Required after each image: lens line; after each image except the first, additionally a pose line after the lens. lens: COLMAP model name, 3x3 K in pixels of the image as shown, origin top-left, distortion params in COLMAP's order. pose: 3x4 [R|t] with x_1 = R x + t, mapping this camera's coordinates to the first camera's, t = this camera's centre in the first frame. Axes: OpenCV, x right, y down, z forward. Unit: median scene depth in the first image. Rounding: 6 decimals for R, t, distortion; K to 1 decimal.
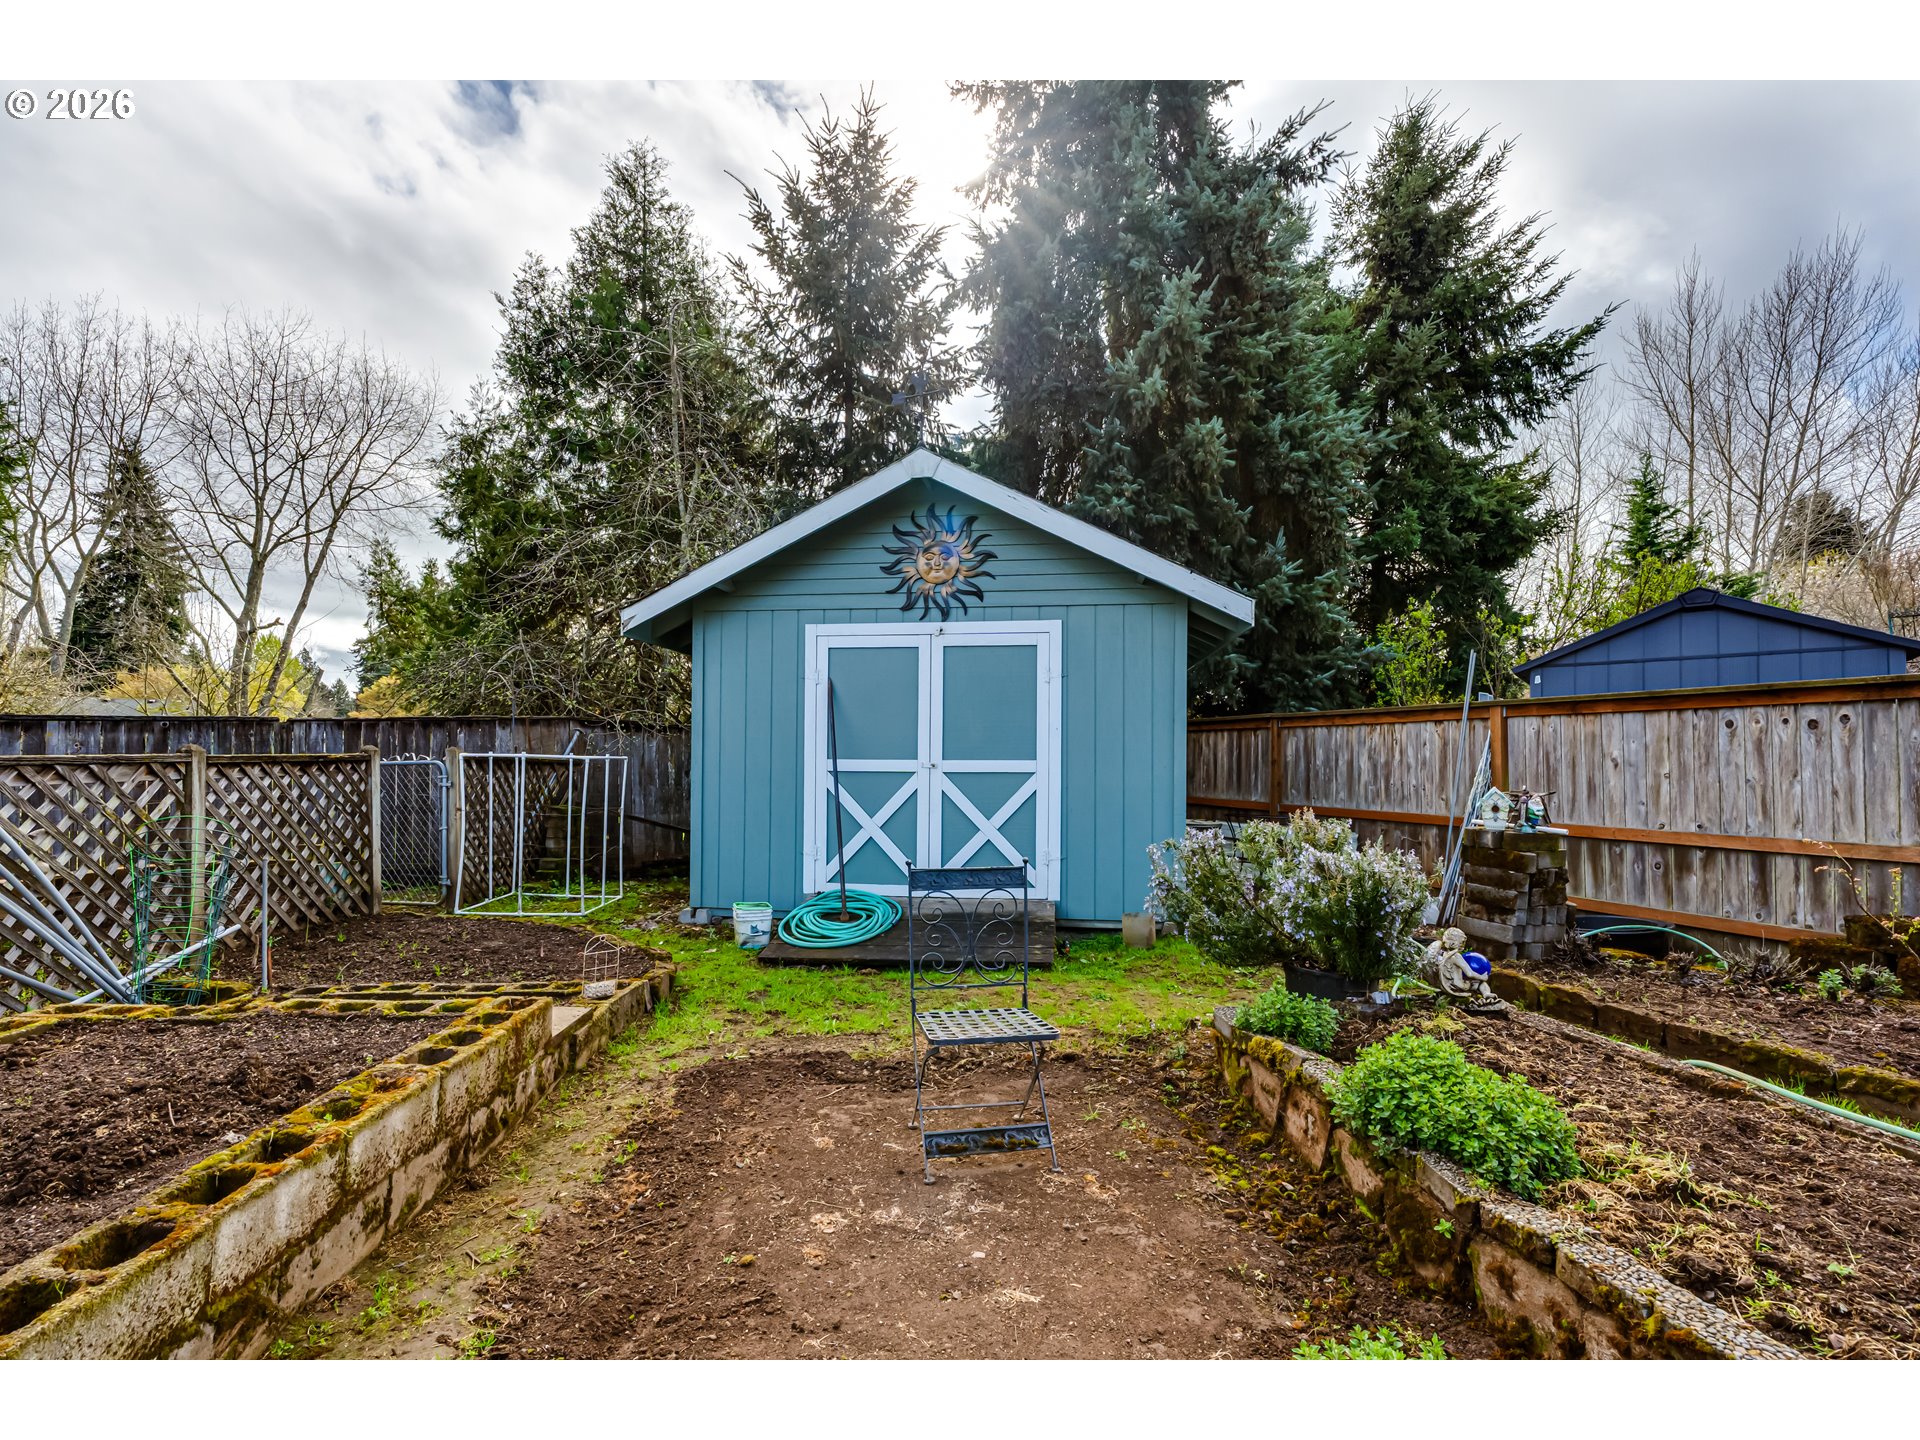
lens RADIAL K [[871.0, 0, 964.6], [0, 871.0, 746.5], [0, 0, 1]] dist [0.001724, 0.000120]
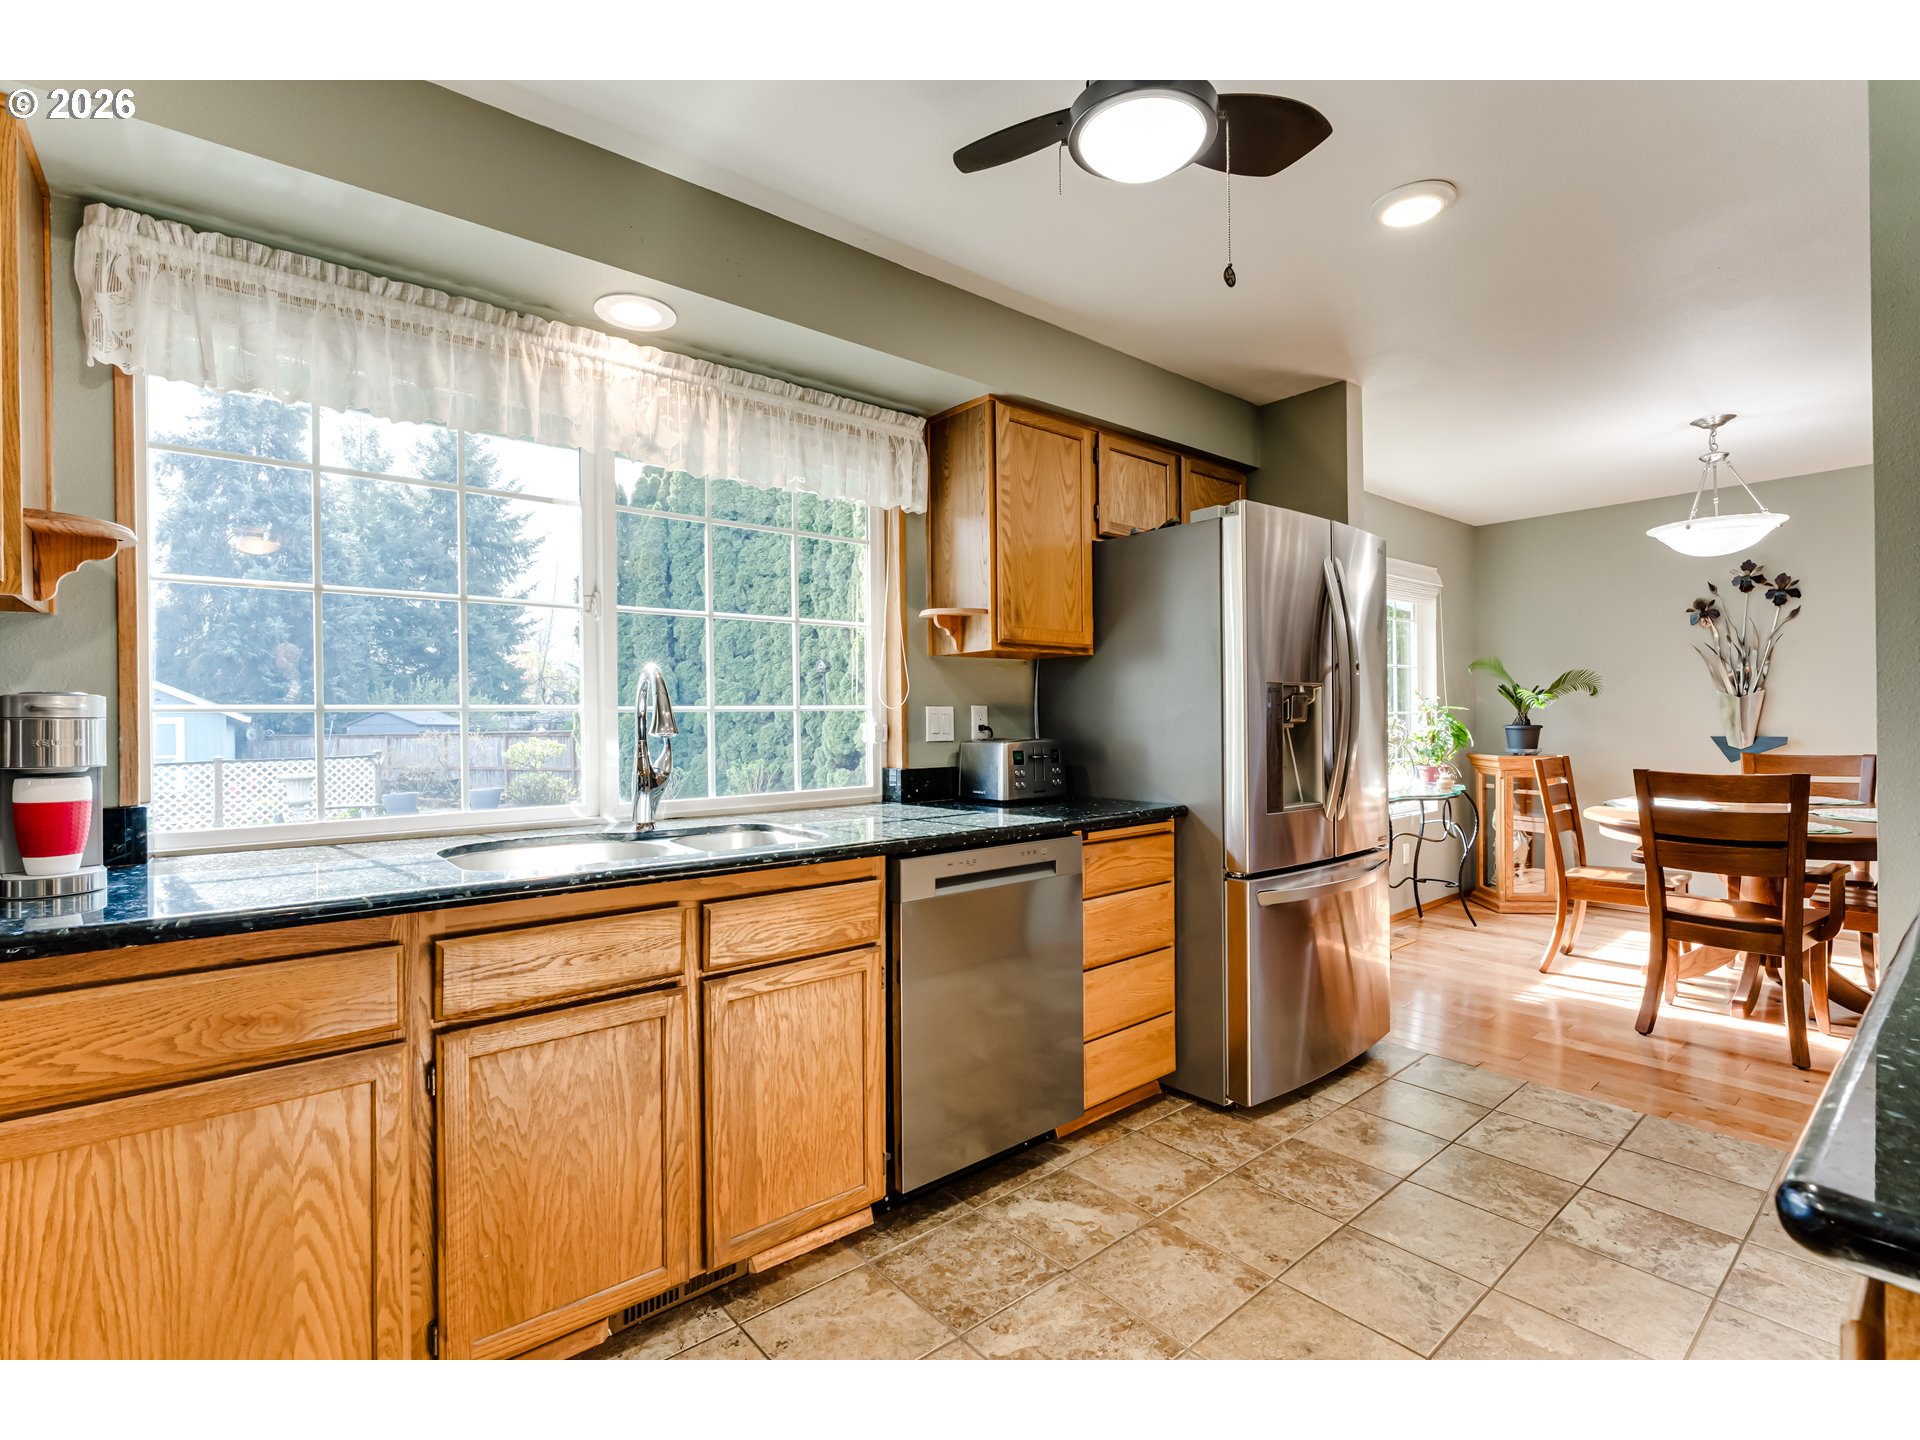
lens RADIAL K [[884.2, 0, 959.2], [0, 884.2, 721.2], [0, 0, 1]] dist [-0.006584, 0.001779]
pose [[0.734424, -0.011778, 0.678589, -0.004067], [0.009150, 0.999930, 0.007452, -0.041749], [-0.678629, 0.000736, 0.734481, -1.357001]]
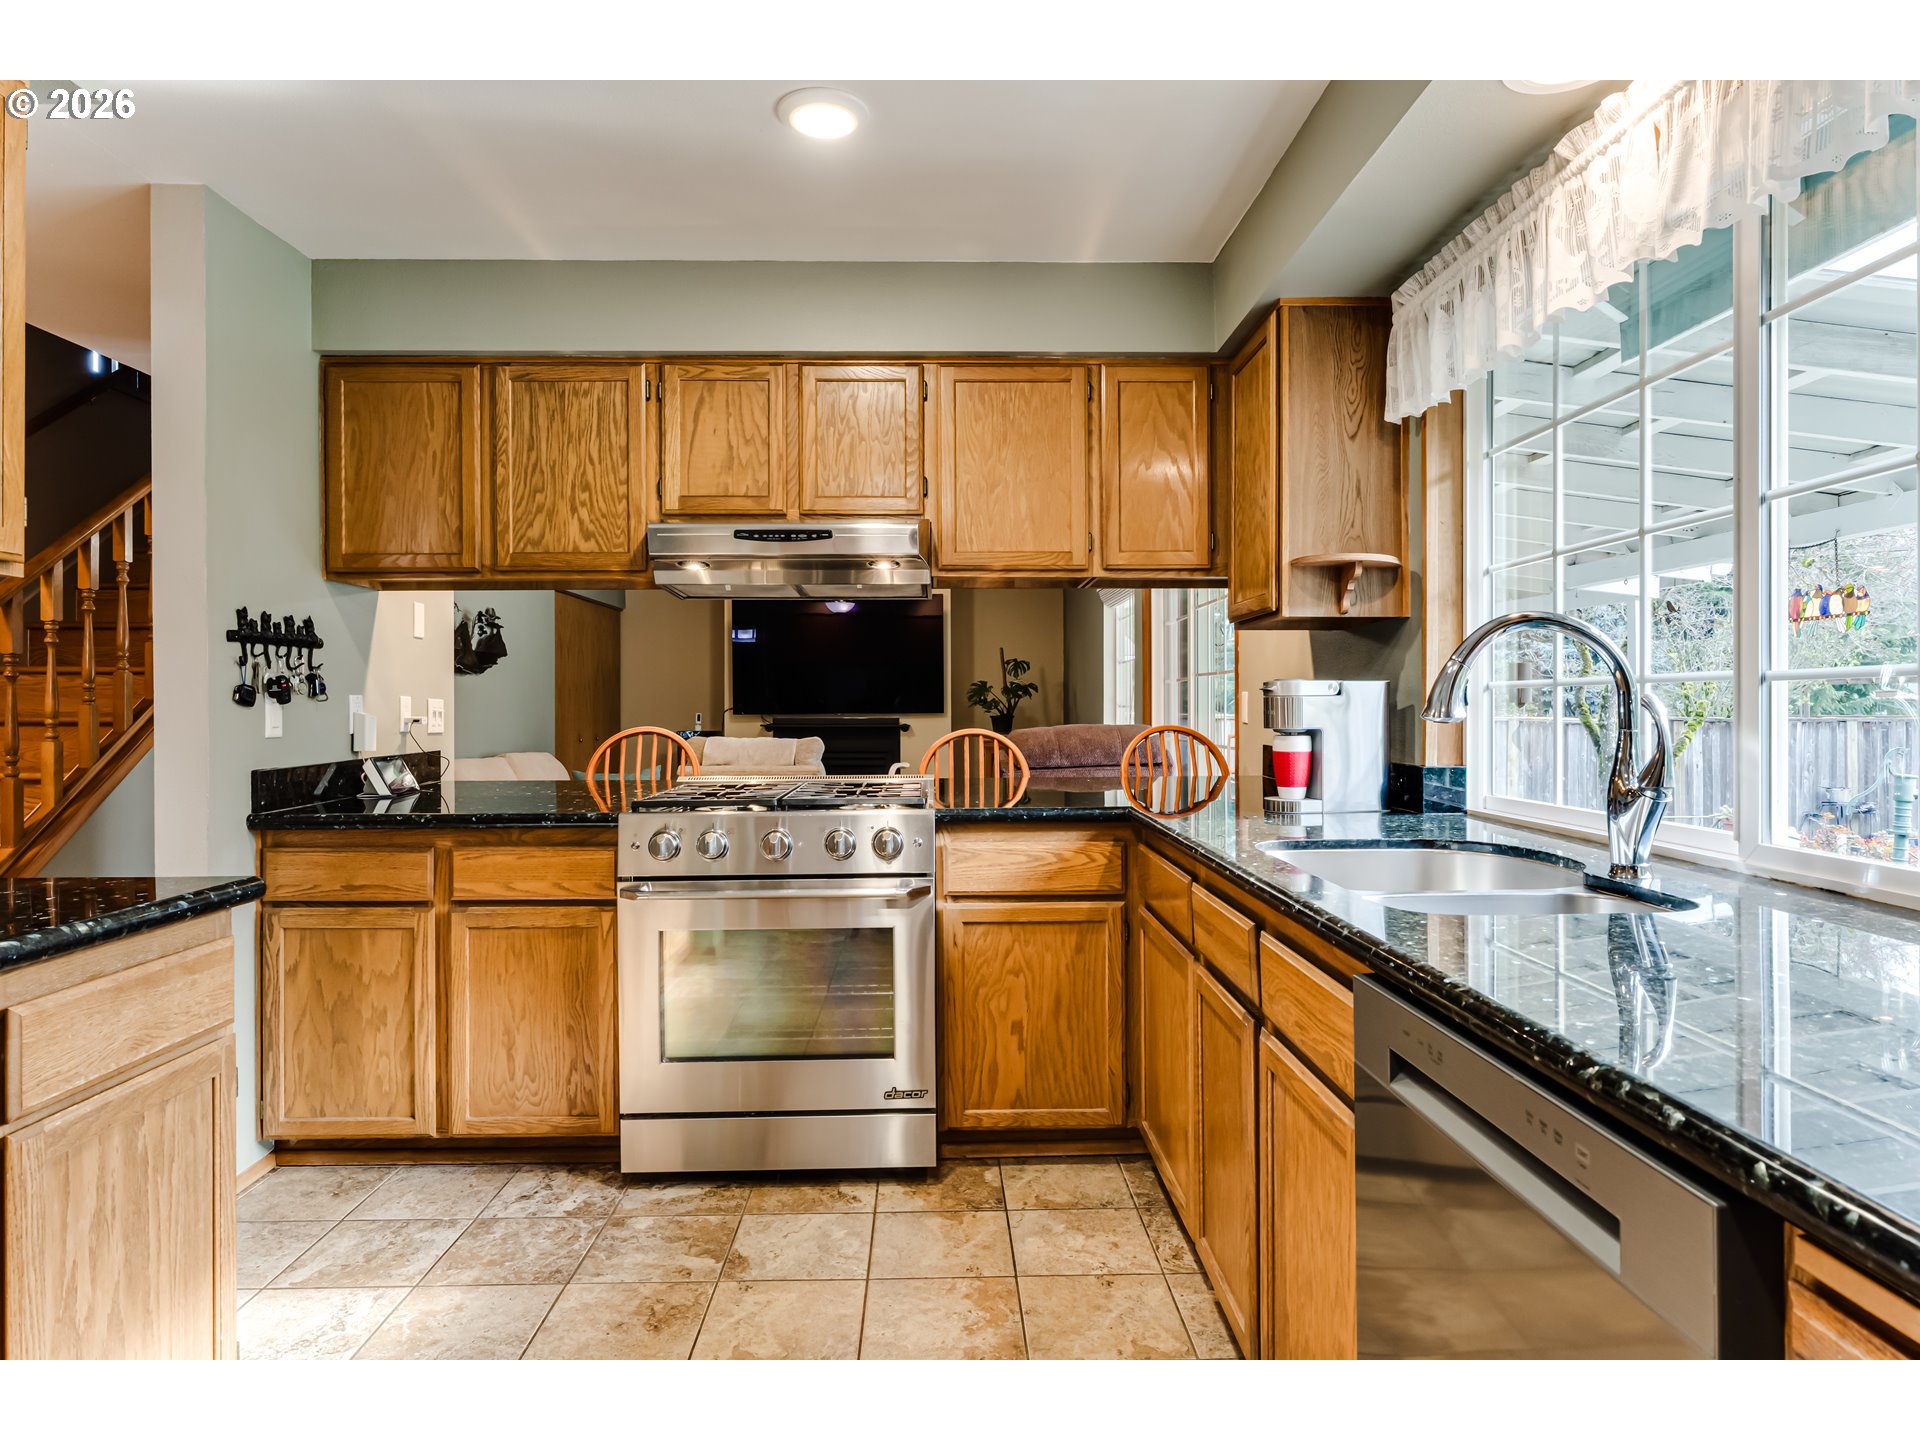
lens RADIAL K [[1134.7, 0, 961.6], [0, 1134.7, 715.6], [0, 0, 1]] dist [-0.003651, -0.000164]
pose [[0.072764, 0.003992, -0.997341, 0.129300], [0.008879, 0.999950, 0.004650, -0.040705], [0.997310, -0.009194, 0.072724, -1.303401]]
